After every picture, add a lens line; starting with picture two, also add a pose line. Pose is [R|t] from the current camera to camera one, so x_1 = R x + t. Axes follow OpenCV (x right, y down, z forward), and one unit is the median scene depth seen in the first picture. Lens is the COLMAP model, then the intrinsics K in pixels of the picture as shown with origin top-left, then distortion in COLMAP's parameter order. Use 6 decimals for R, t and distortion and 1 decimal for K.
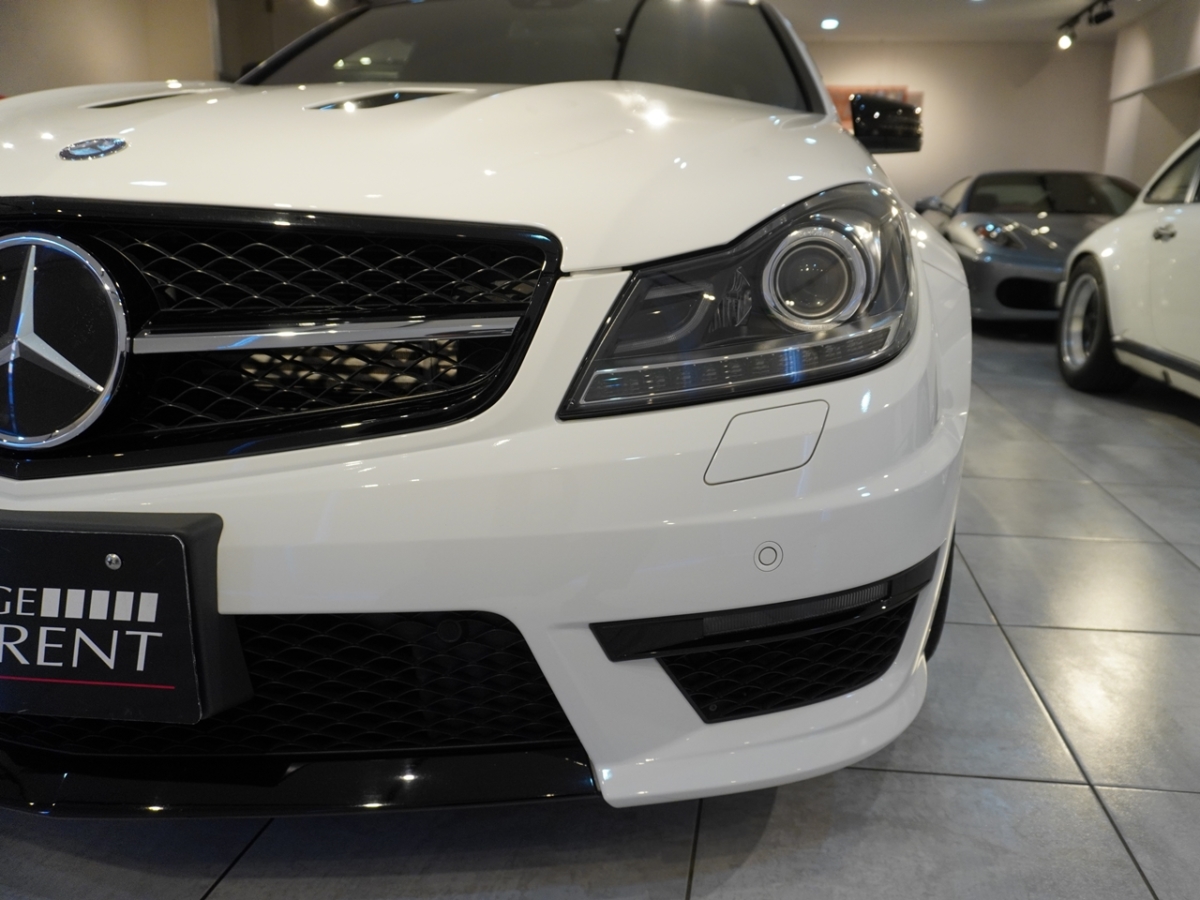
lens RADIAL K [[932.8, 0, 600.0], [0, 932.8, 450.0], [0, 0, 1]] dist [-0.005013, -0.006018]
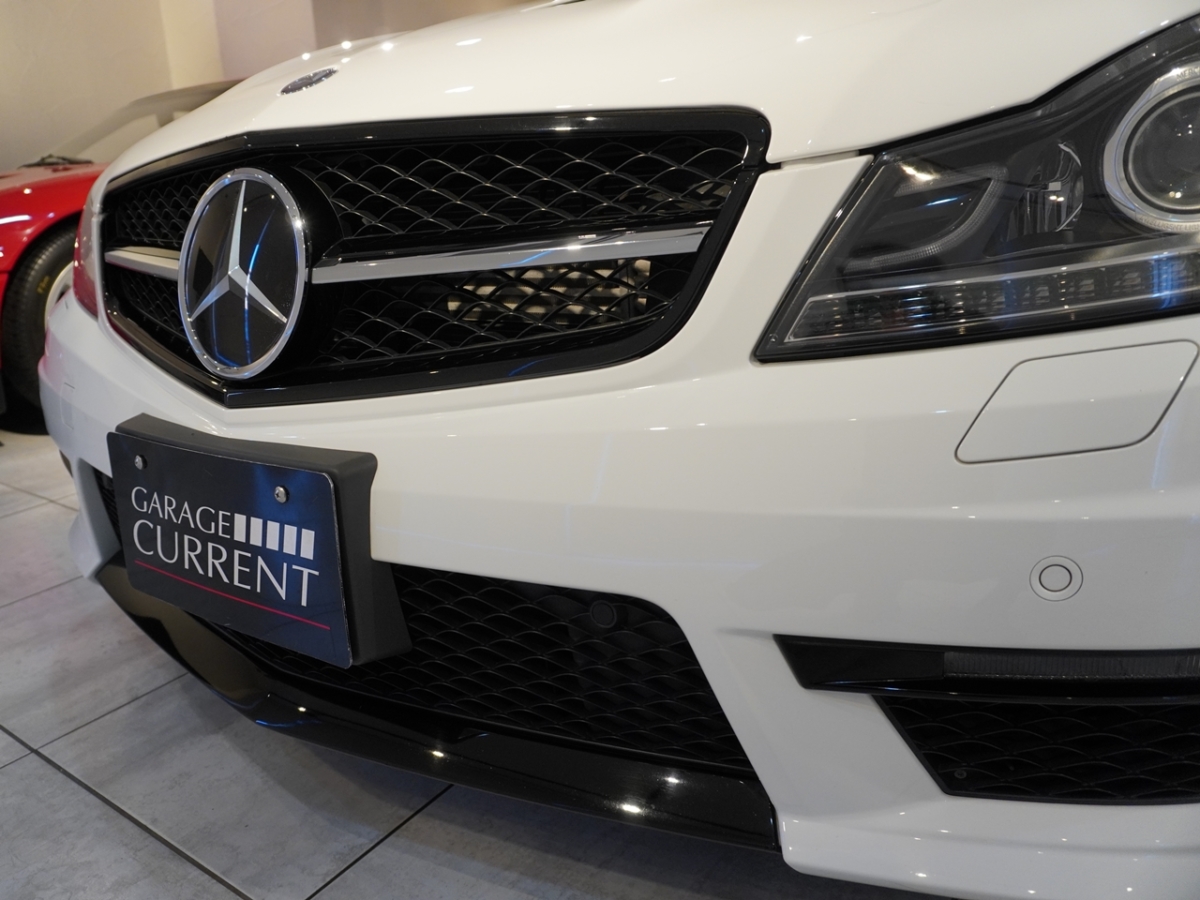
lens RADIAL K [[936.8, 0, 599.5], [0, 936.8, 412.6], [0, 0, 1]] dist [-0.070411, 0.066252]
pose [[0.846860, 0.062372, -0.528146, 0.254357], [-0.021571, 0.996310, 0.083073, -0.052546], [0.531378, -0.058959, 0.845081, 0.293558]]
